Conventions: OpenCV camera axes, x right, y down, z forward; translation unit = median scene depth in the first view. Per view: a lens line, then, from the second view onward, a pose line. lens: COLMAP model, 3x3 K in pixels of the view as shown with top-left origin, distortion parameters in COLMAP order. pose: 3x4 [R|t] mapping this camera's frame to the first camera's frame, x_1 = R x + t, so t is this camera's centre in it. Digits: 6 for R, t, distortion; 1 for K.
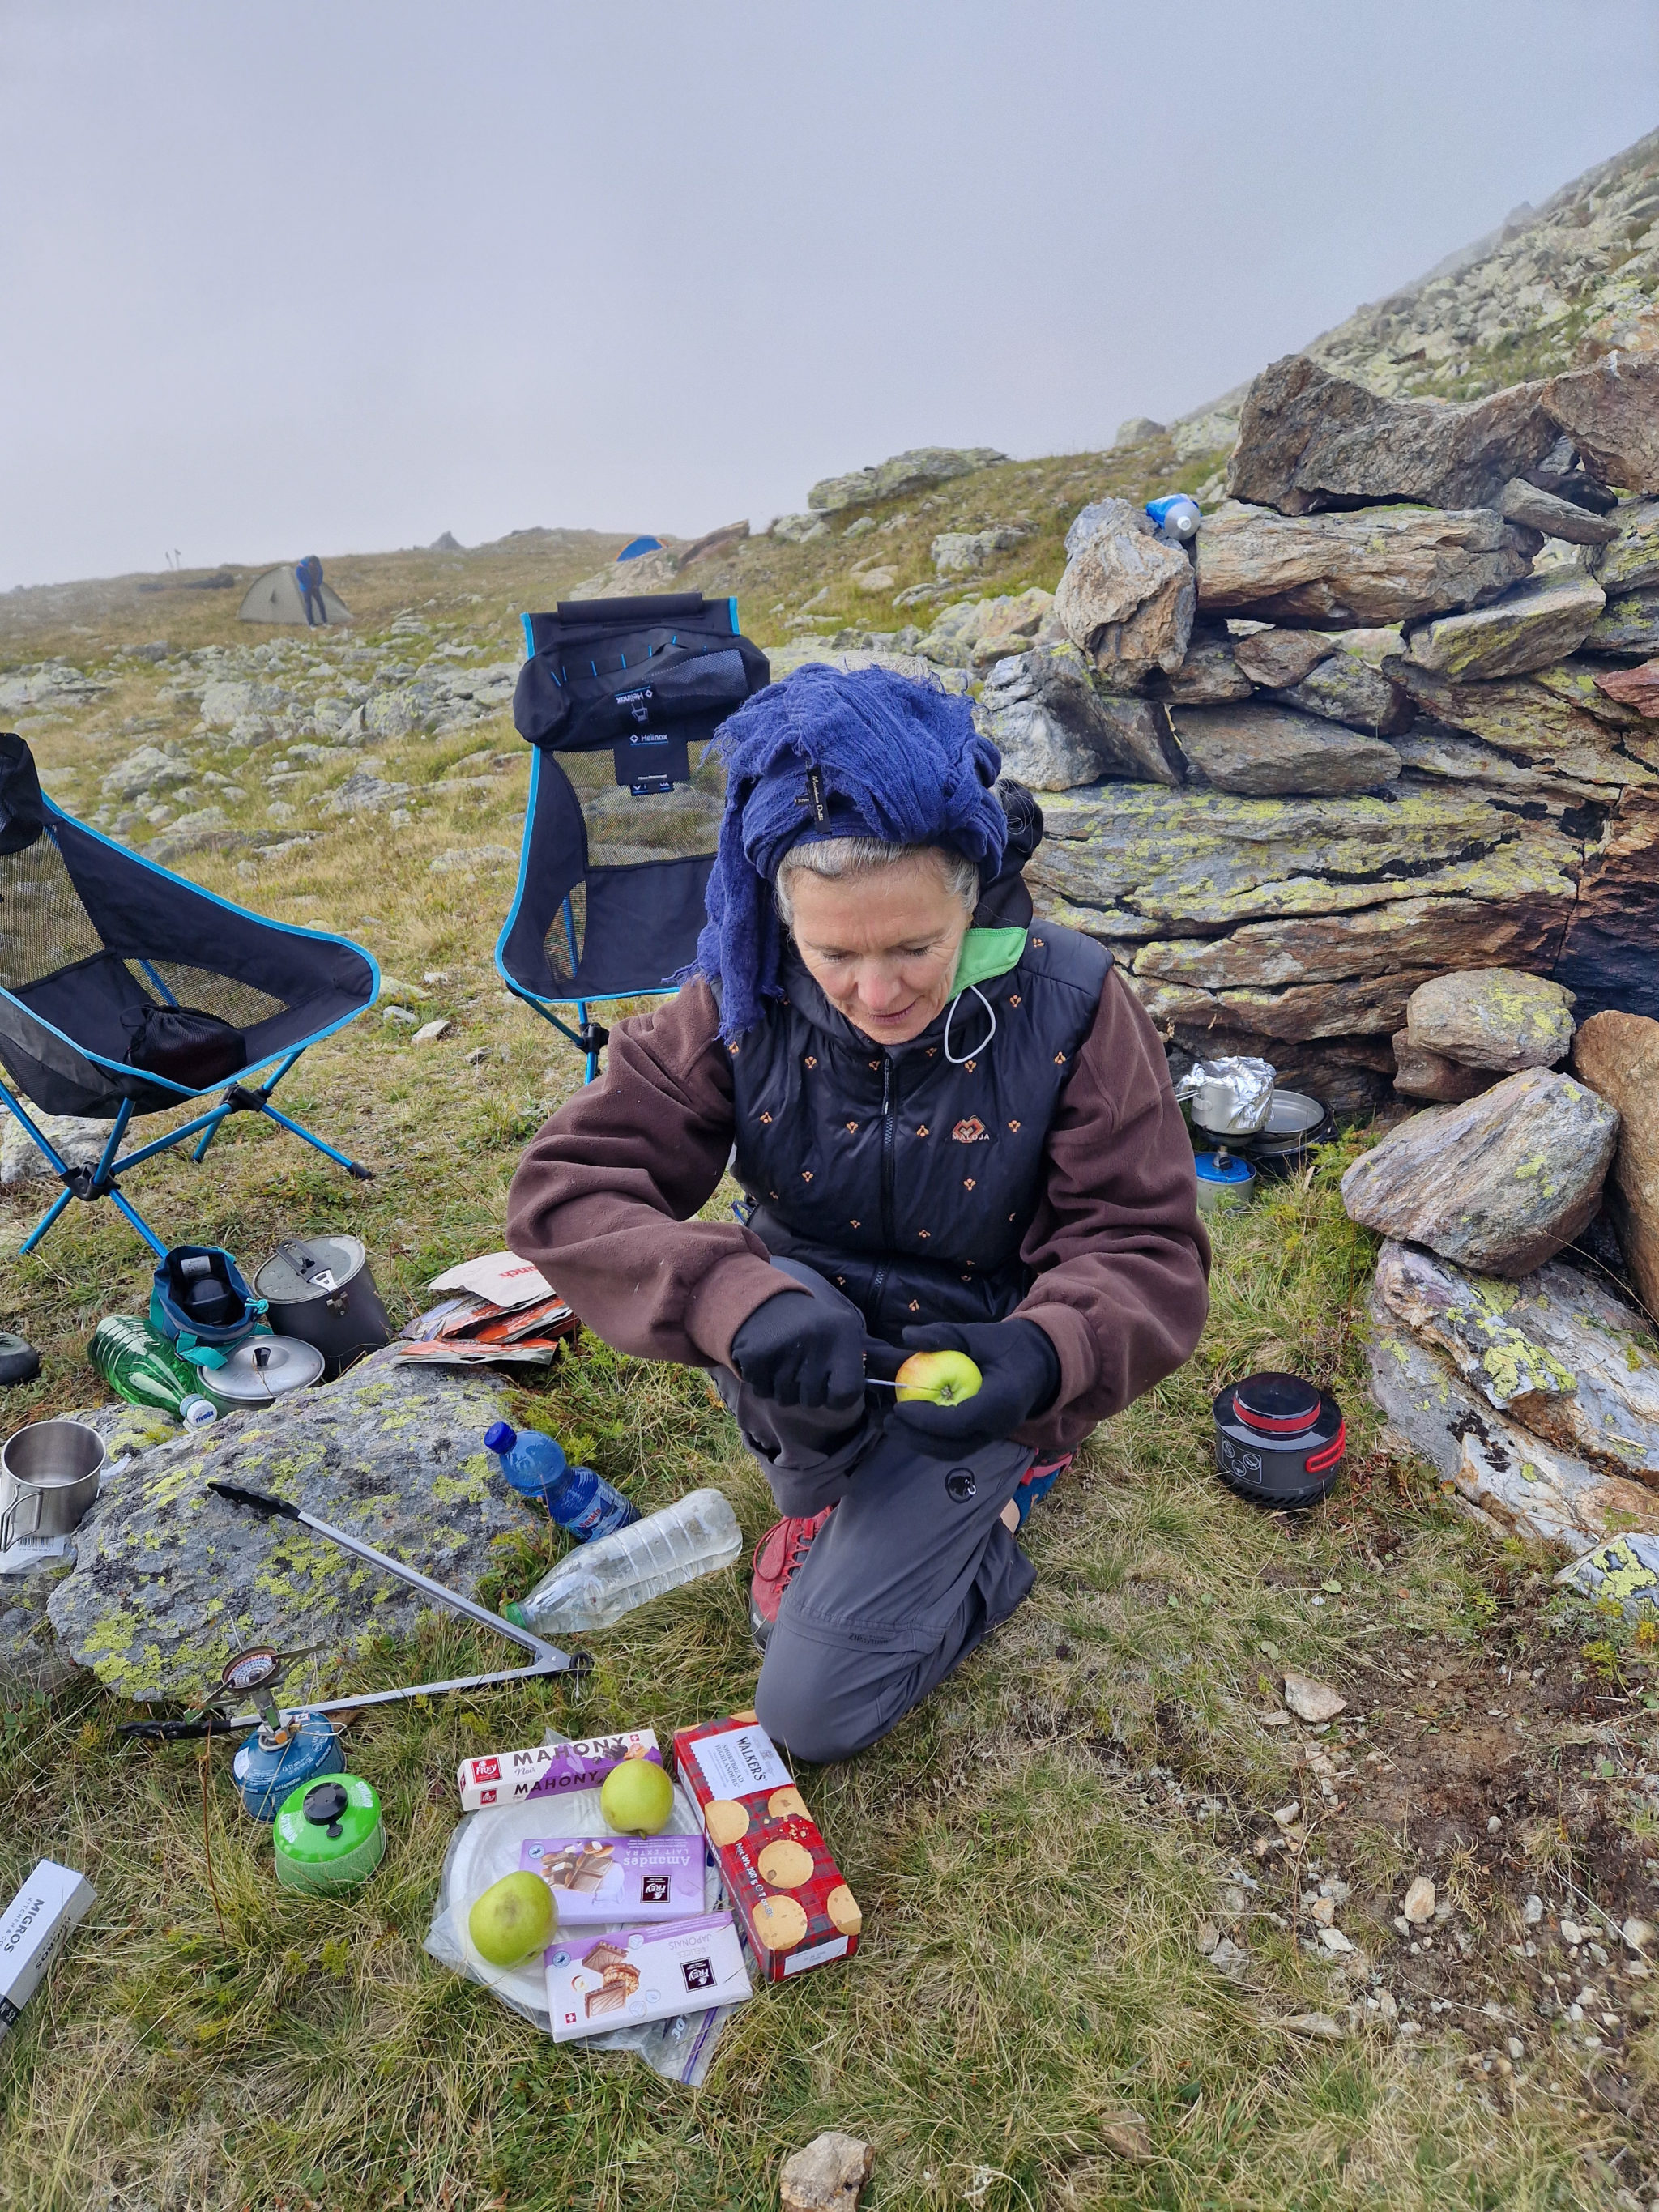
lens RADIAL K [[1458.6, 0, 838.6], [0, 1458.6, 1118.6], [0, 0, 1]] dist [0.093954, -0.077423]
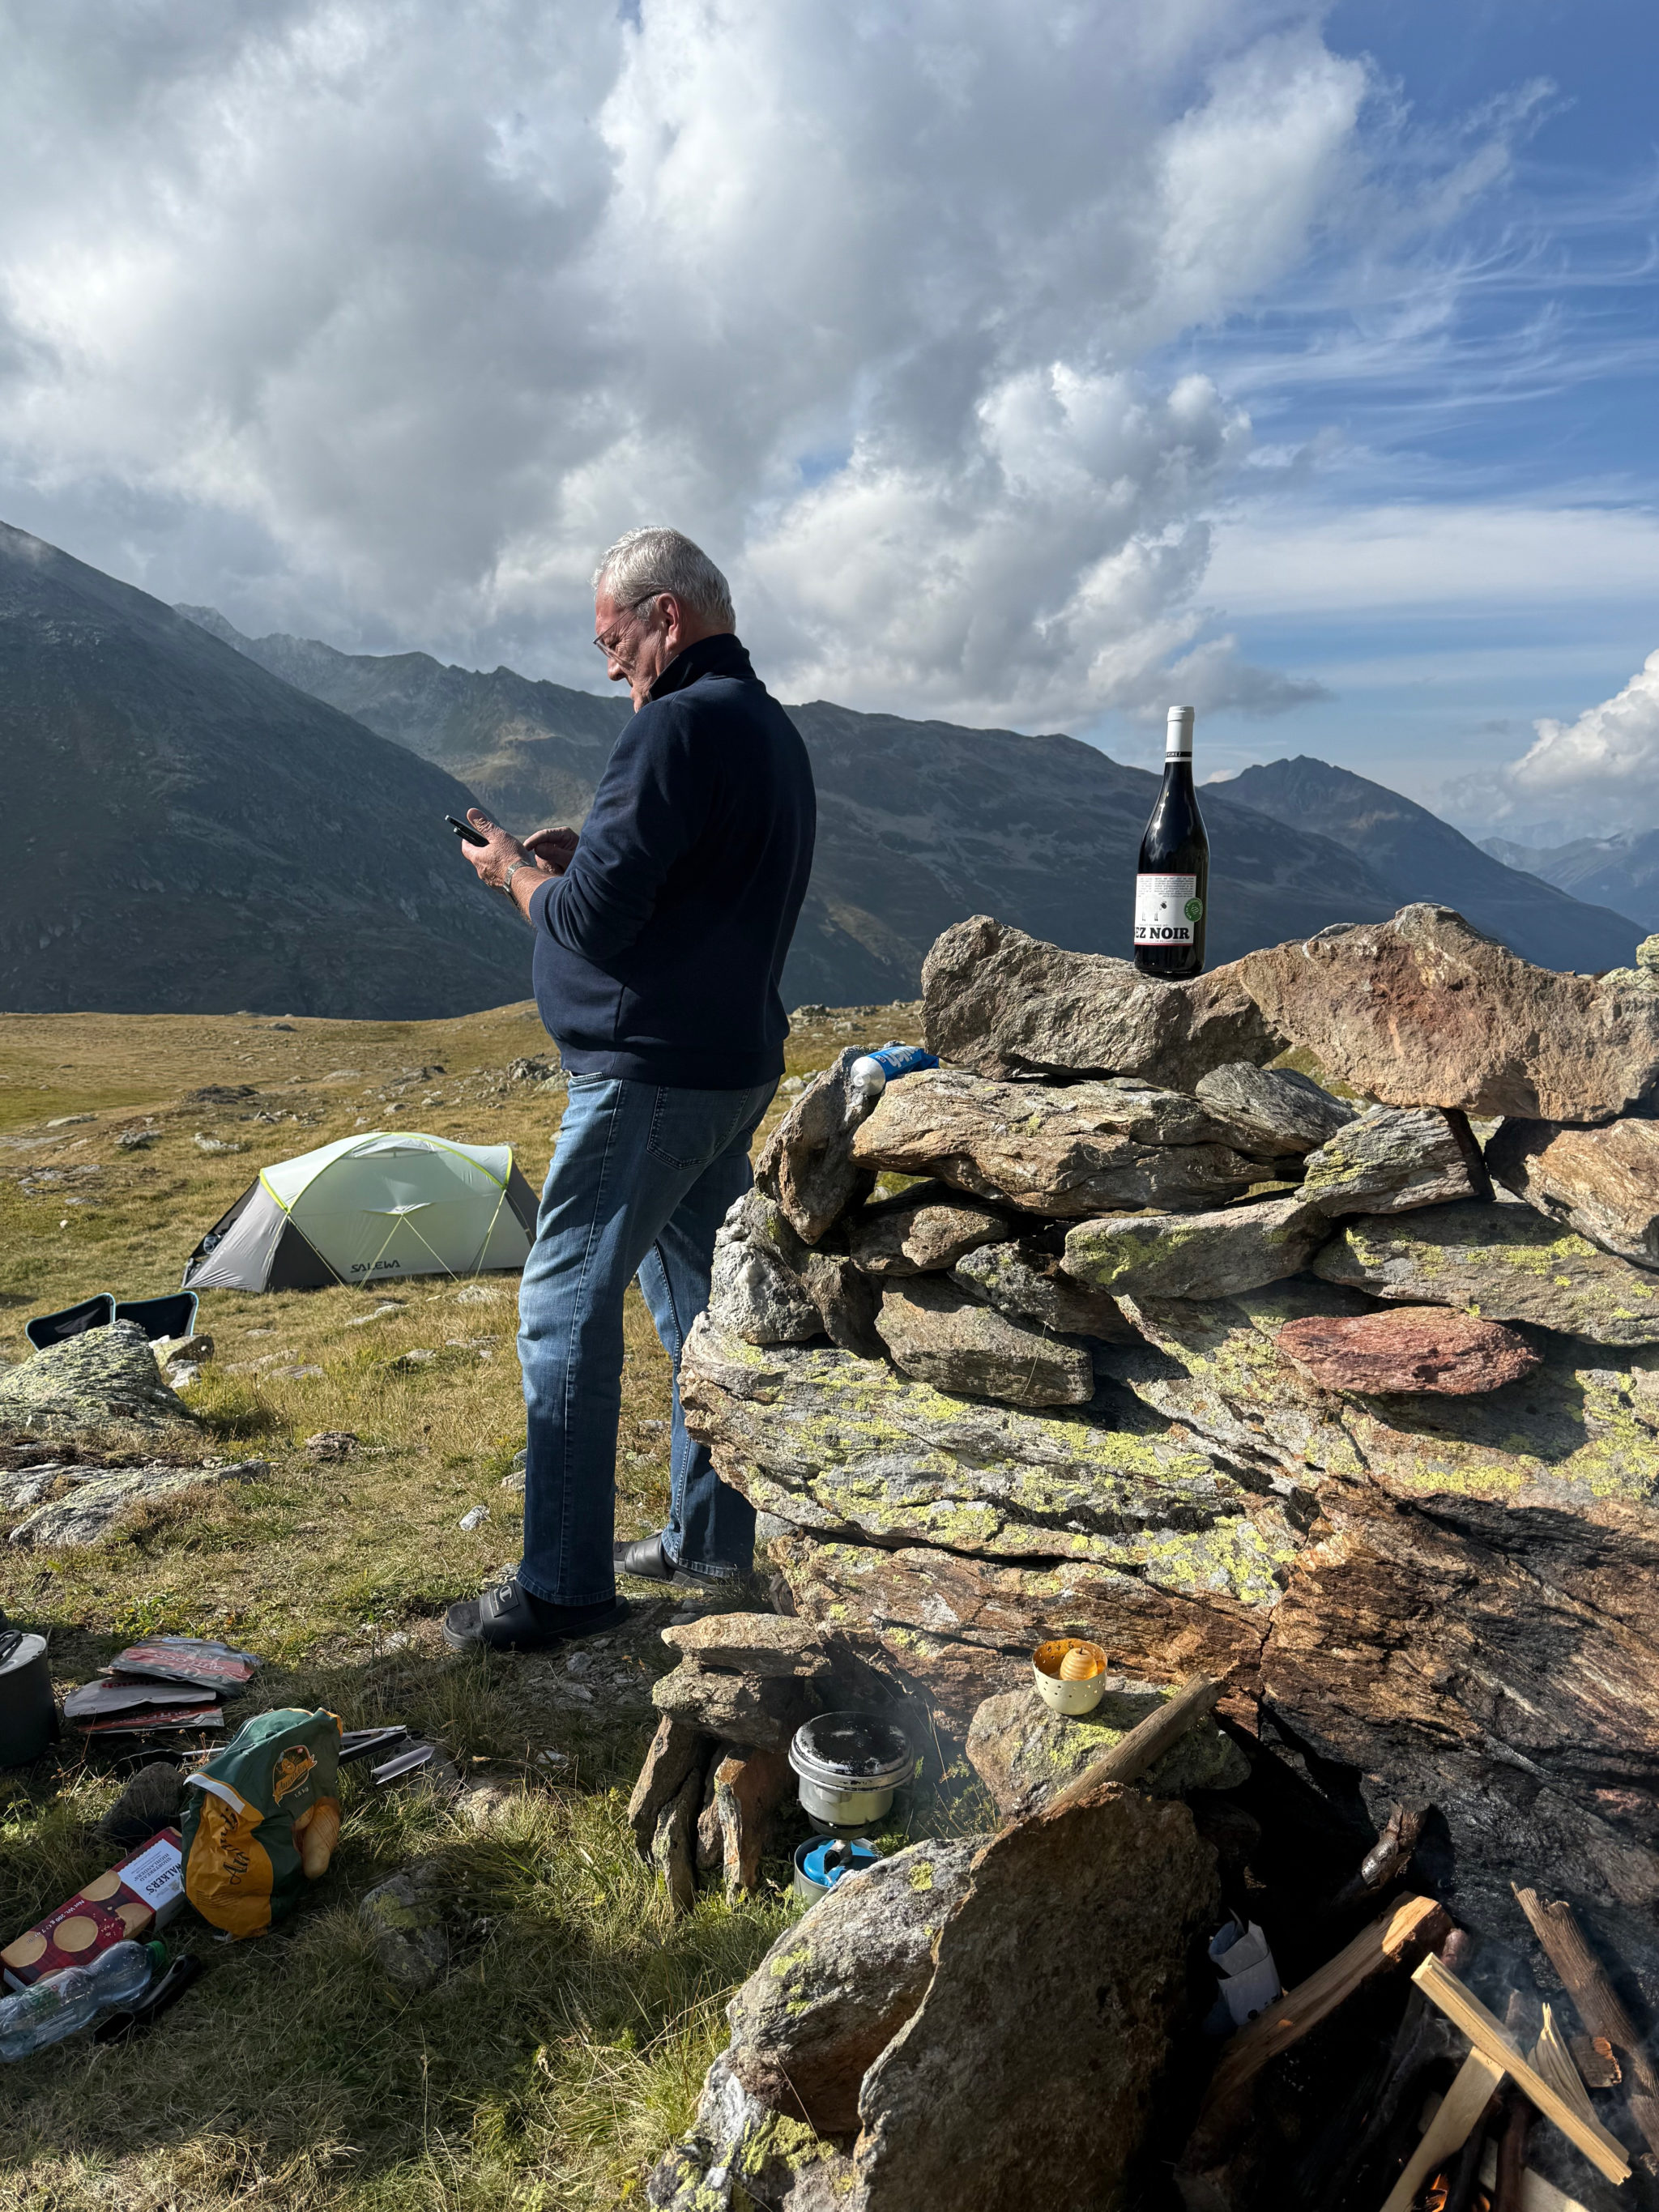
lens RADIAL K [[1645.1, 0, 829.5], [0, 1645.1, 1106.0], [0, 0, 1]] dist [0.178788, -0.343790]
pose [[0.853119, 0.086445, -0.514504, 0.695696], [-0.229663, 0.947711, -0.221583, -0.150549], [0.468447, 0.307199, 0.828364, 0.156037]]
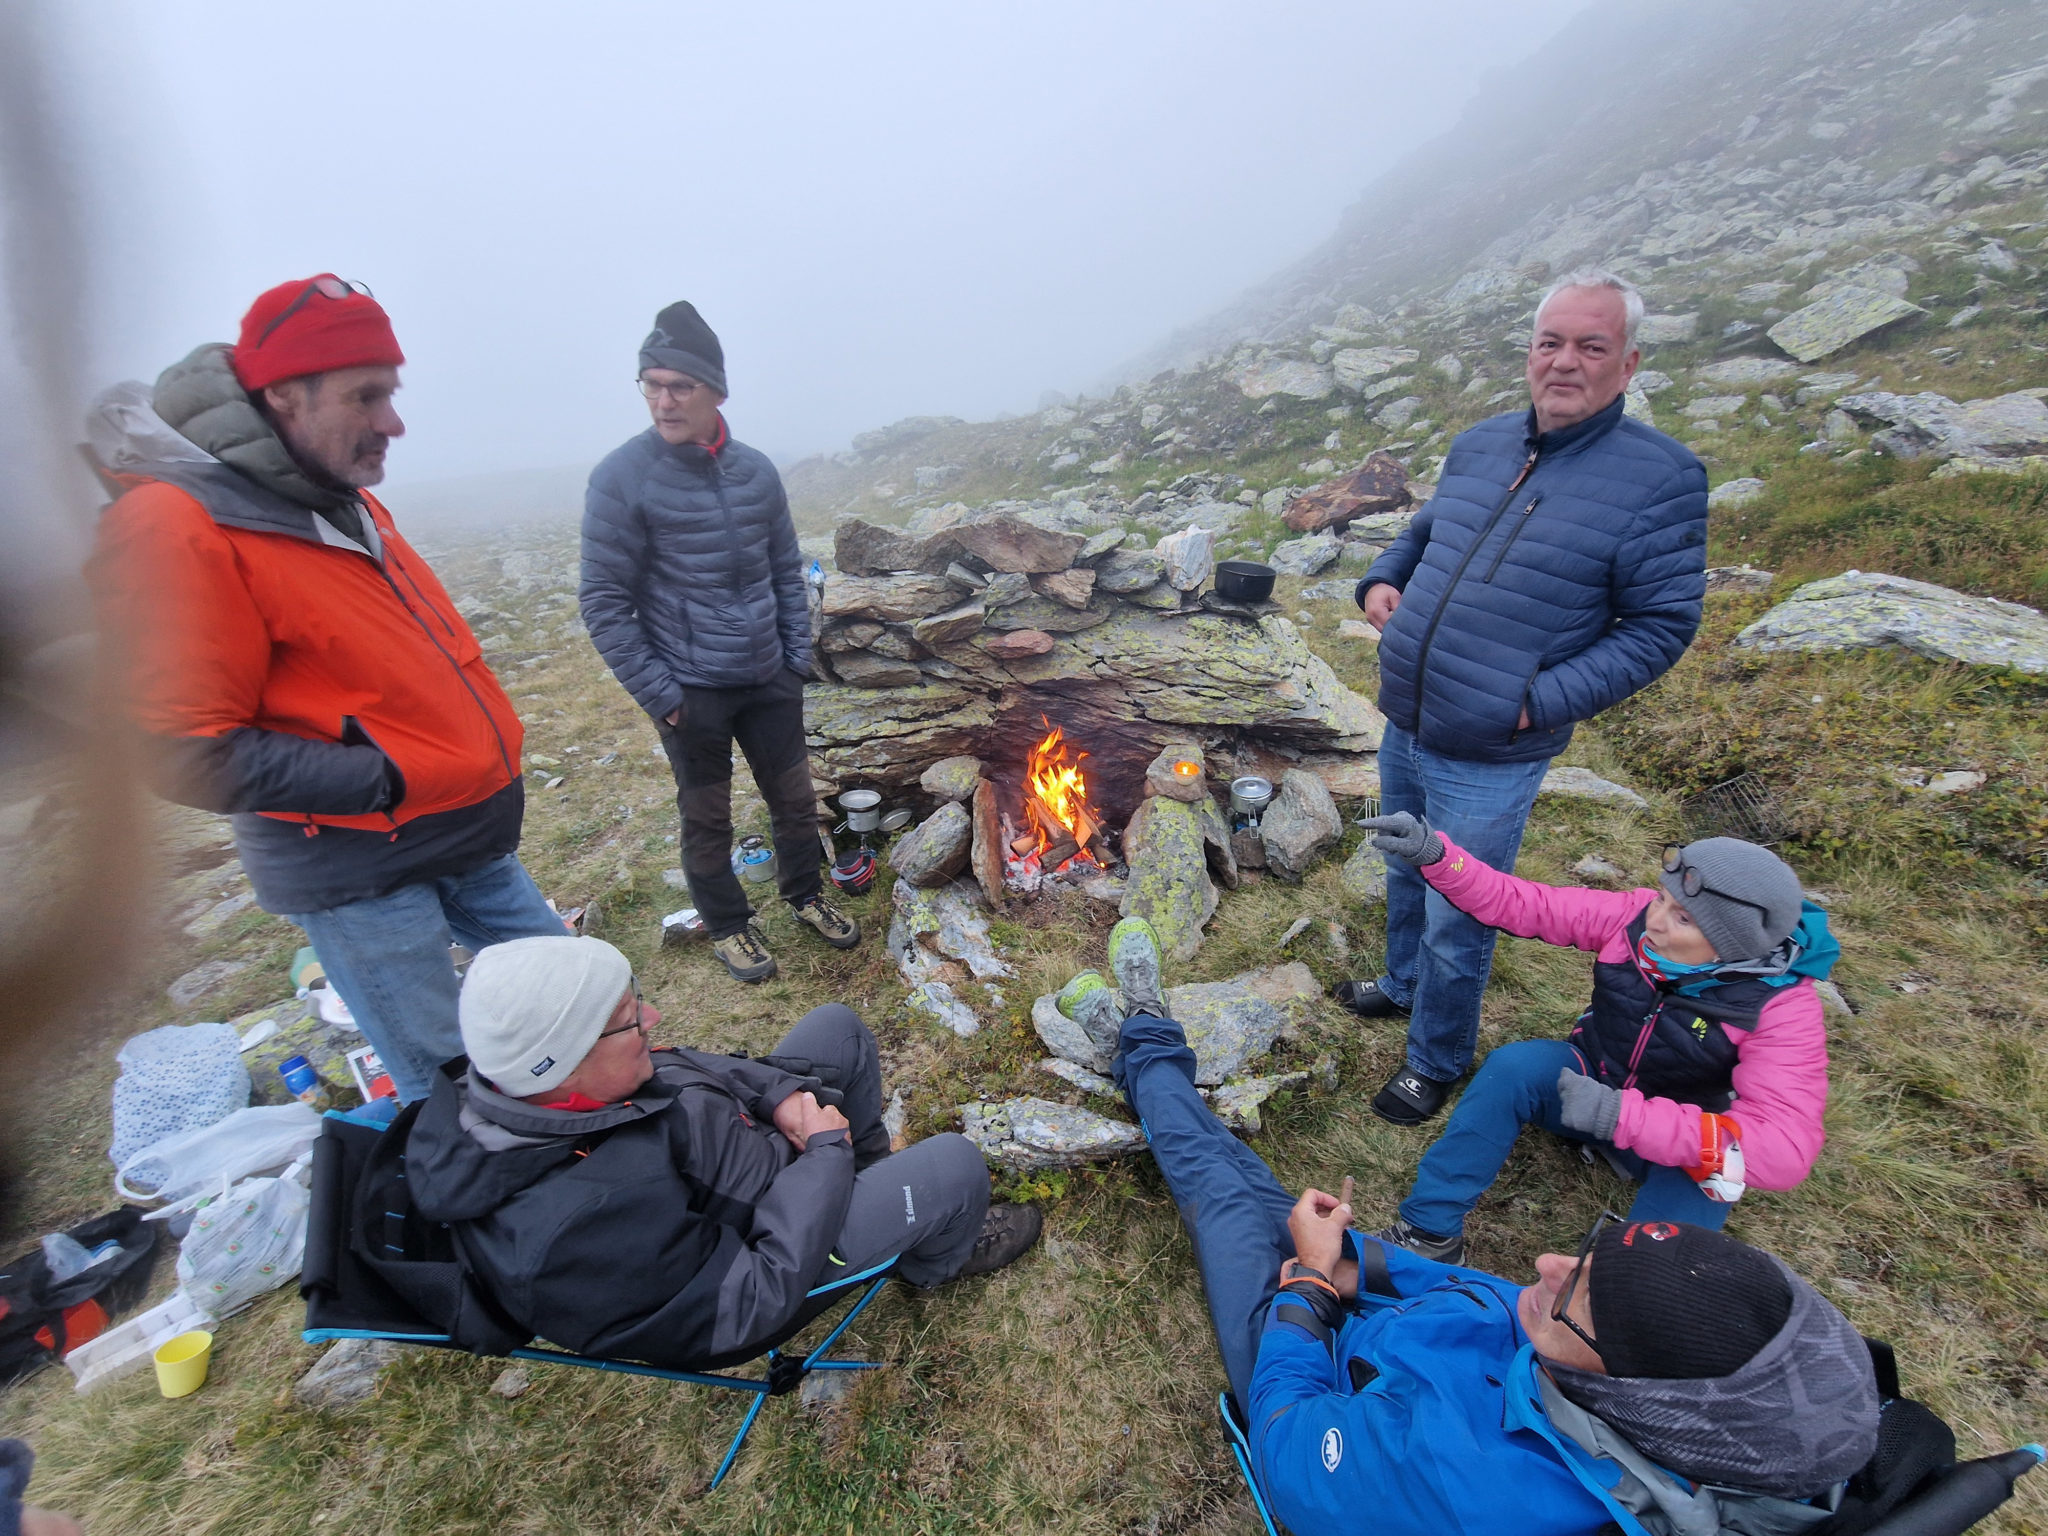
lens RADIAL K [[840.4, 0, 1024.0], [0, 840.4, 768.0], [0, 0, 1]] dist [0.001042, 0.000090]
pose [[0.991835, -0.050573, 0.117075, 0.374332], [0.050998, 0.998699, -0.000629, -0.074823], [-0.116890, 0.006595, 0.993123, -0.390189]]
